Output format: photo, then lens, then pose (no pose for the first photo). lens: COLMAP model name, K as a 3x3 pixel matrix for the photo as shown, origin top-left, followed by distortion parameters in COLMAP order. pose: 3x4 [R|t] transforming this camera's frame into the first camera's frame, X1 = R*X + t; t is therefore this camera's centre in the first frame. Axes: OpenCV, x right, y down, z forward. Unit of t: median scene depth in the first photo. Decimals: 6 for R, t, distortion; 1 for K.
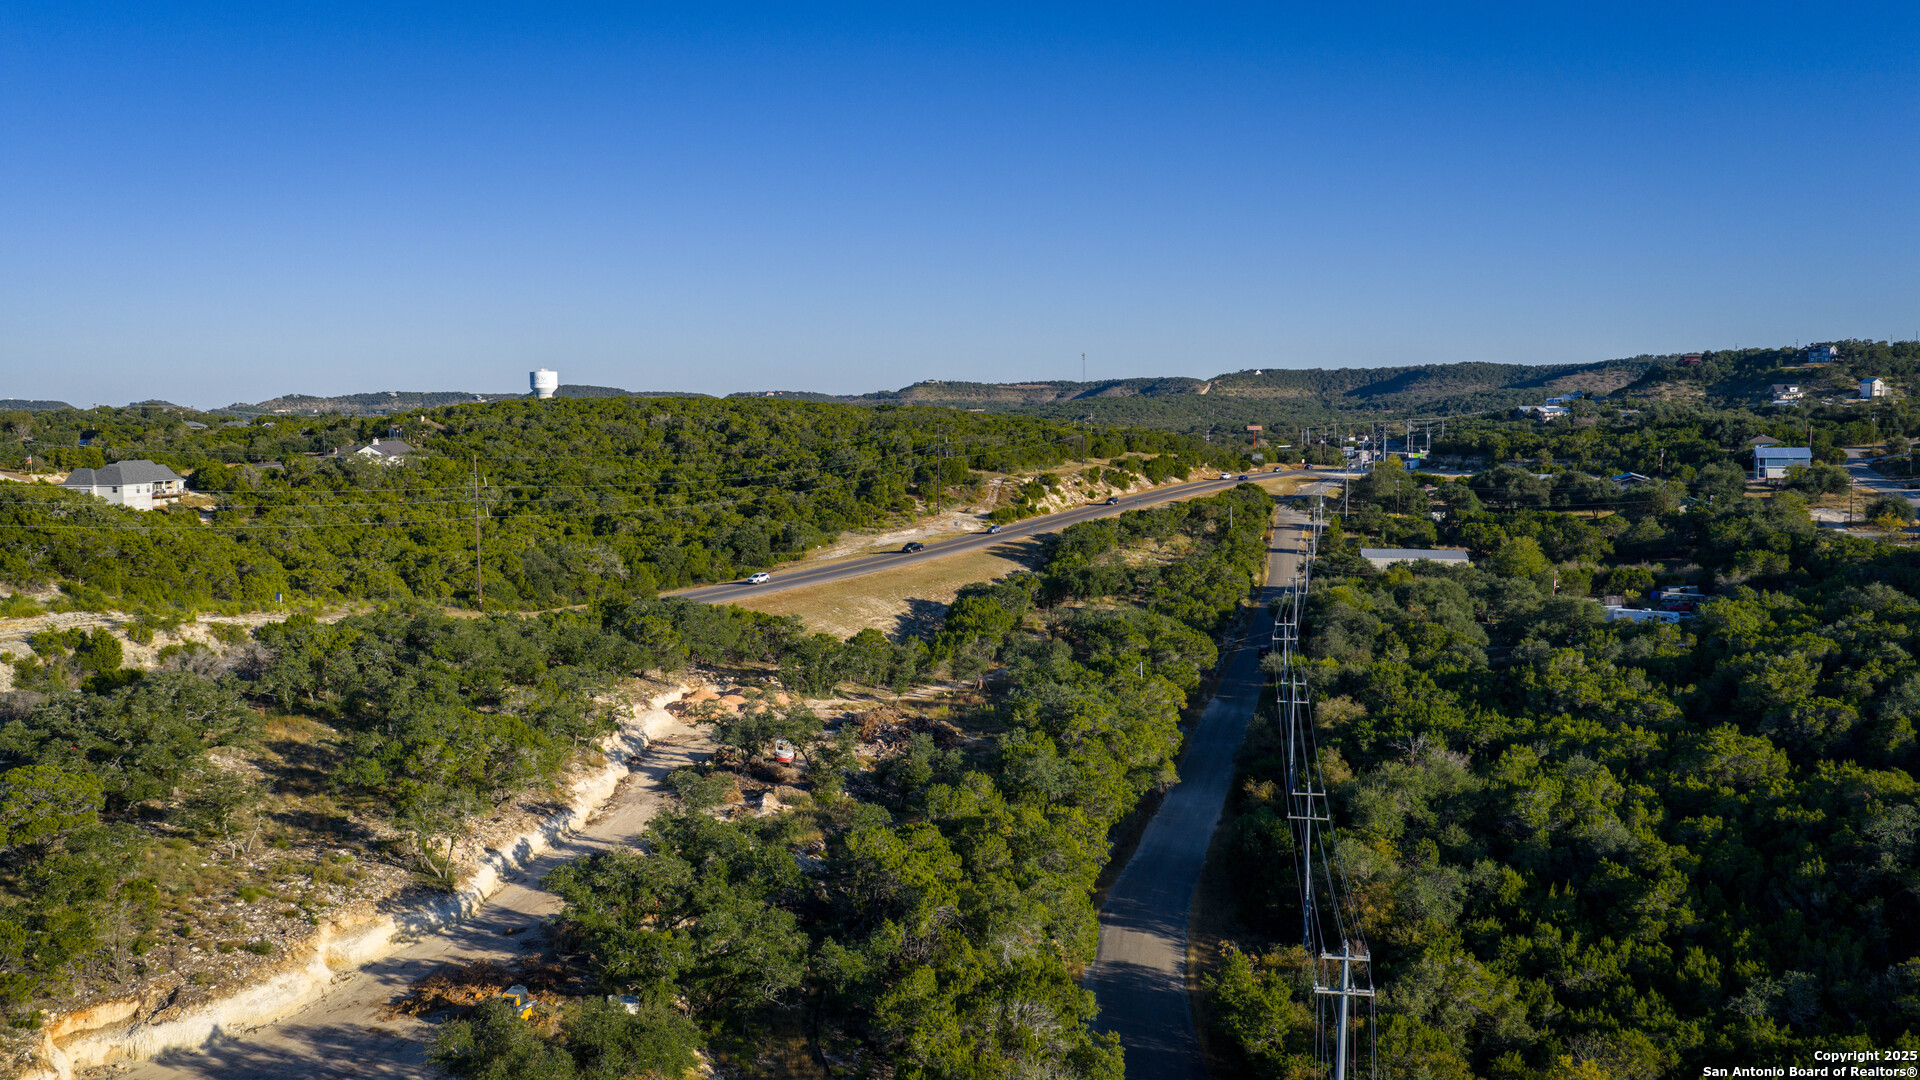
lens RADIAL K [[1583.5, 0, 962.0], [0, 1583.5, 538.4], [0, 0, 1]] dist [0.028471, -0.061941]
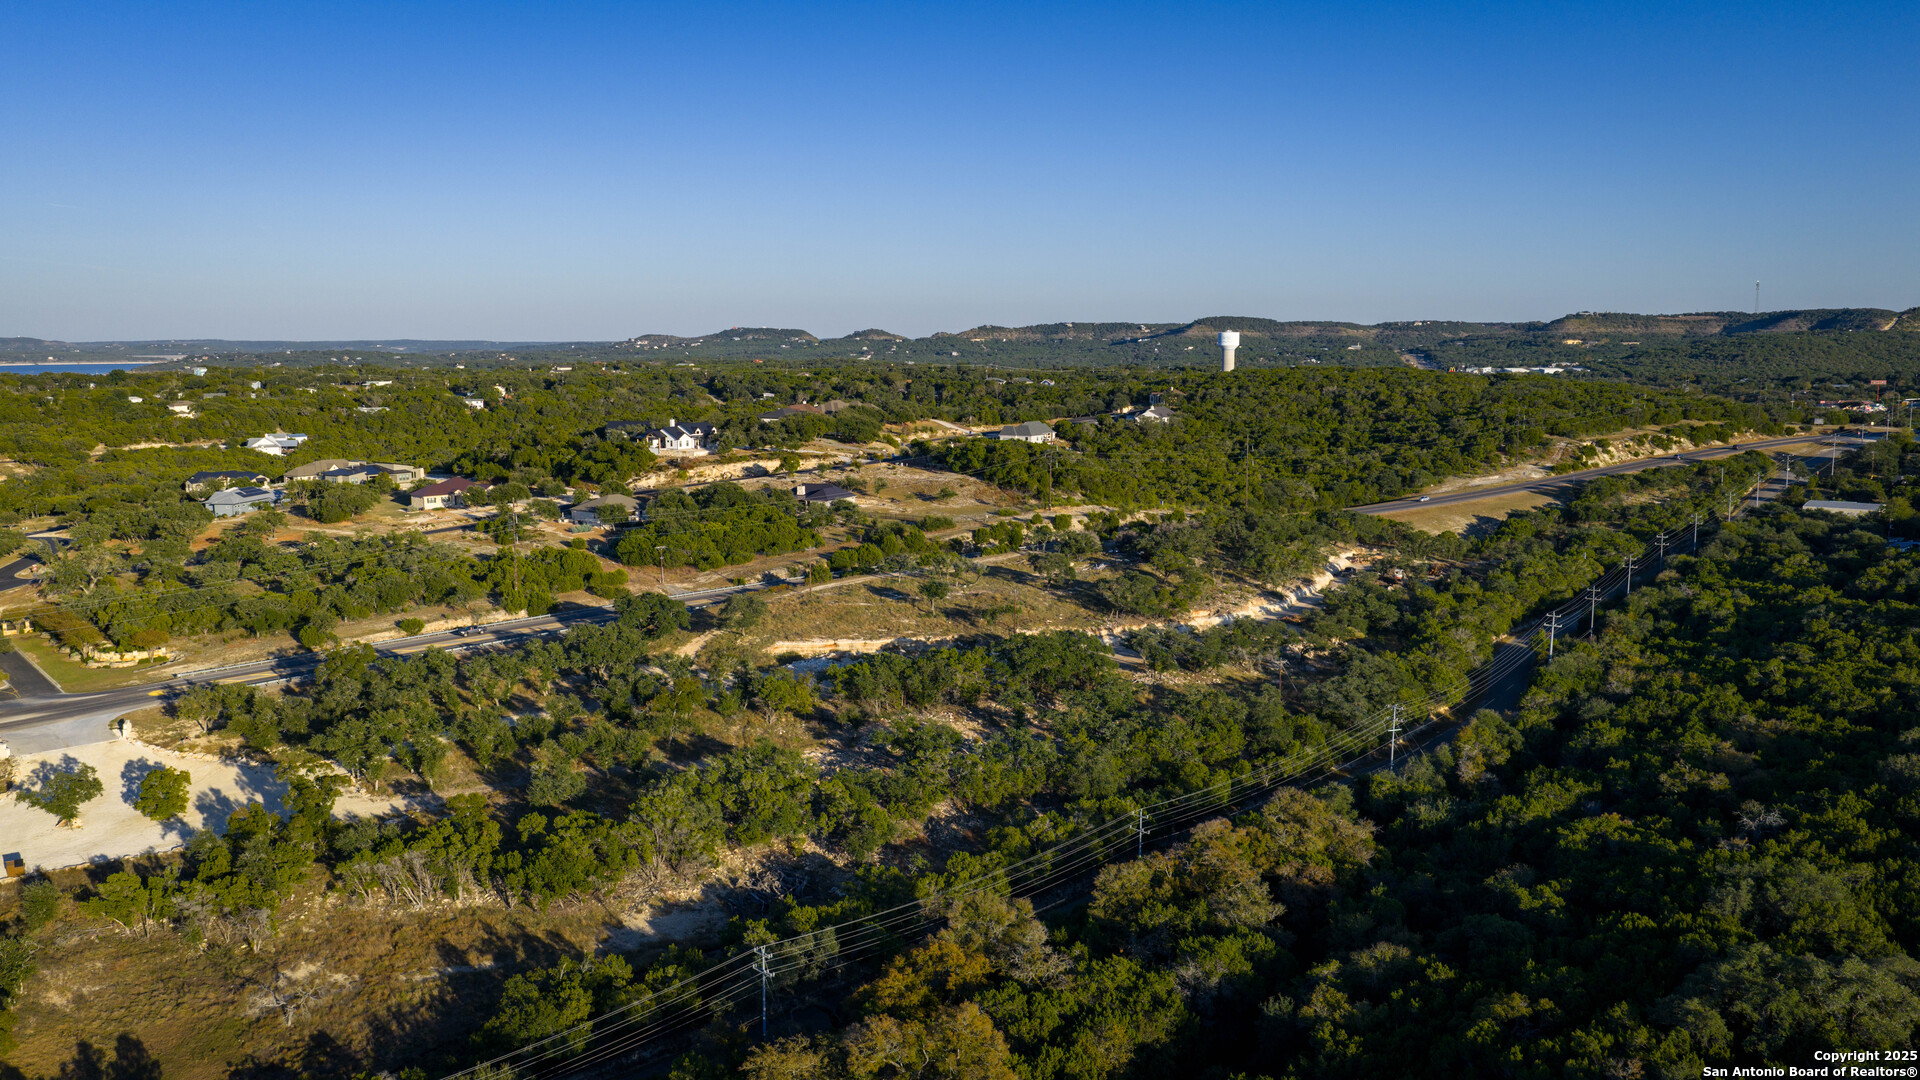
lens RADIAL K [[1583.5, 0, 962.2], [0, 1583.5, 543.2], [0, 0, 1]] dist [0.028471, -0.061941]
pose [[0.921883, 0.051986, -0.383965, 0.067148], [-0.031432, 0.997726, 0.059620, -0.012214], [0.386191, -0.042894, 0.921421, -0.496125]]
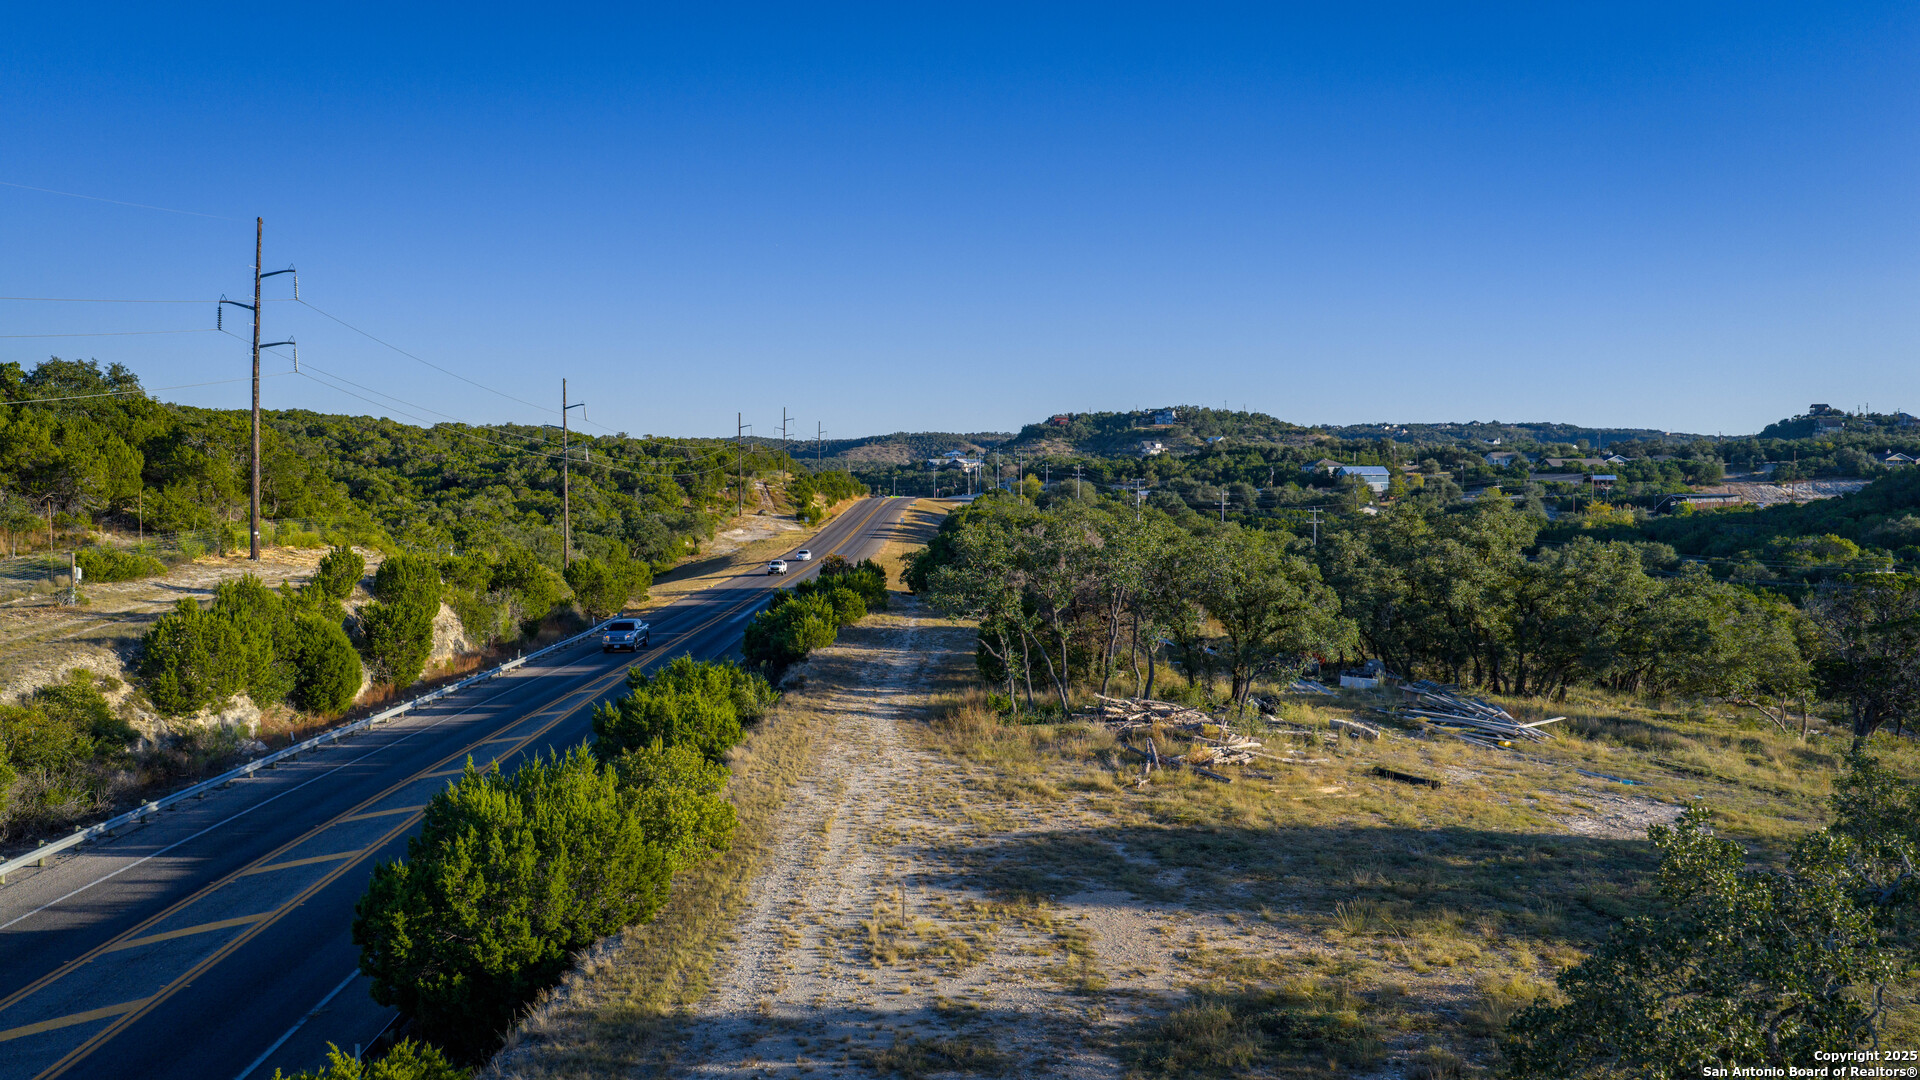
lens RADIAL K [[1583.5, 0, 957.5], [0, 1583.5, 543.7], [0, 0, 1]] dist [0.028471, -0.061941]
pose [[0.880830, -0.011003, 0.473304, -0.257046], [0.034199, 0.998597, -0.040431, 0.031637], [-0.472195, 0.051799, 0.879971, 0.136398]]
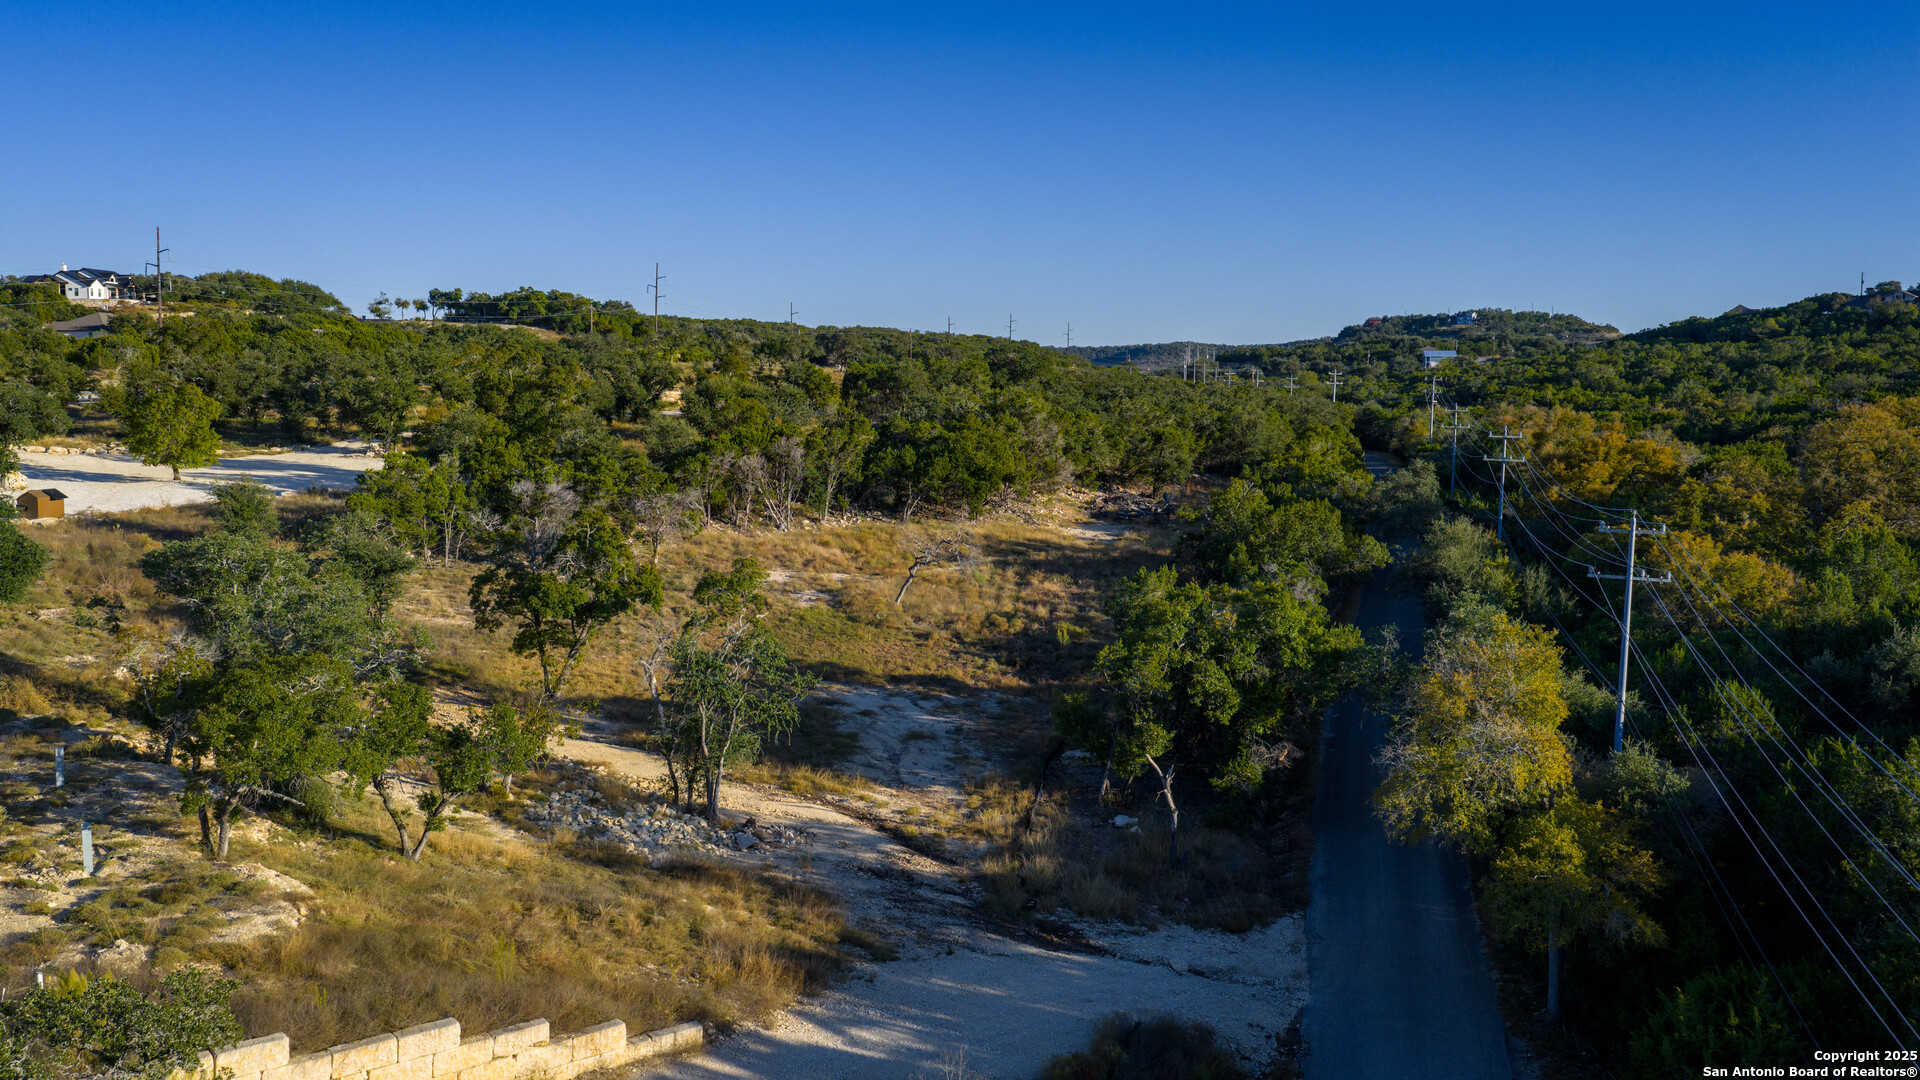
lens RADIAL K [[1583.5, 0, 959.7], [0, 1583.5, 550.6], [0, 0, 1]] dist [0.028471, -0.061941]
pose [[0.983032, -0.008174, 0.183252, -0.236088], [0.005603, 0.999879, 0.014540, 0.110695], [-0.183348, -0.013267, 0.982958, -0.452357]]
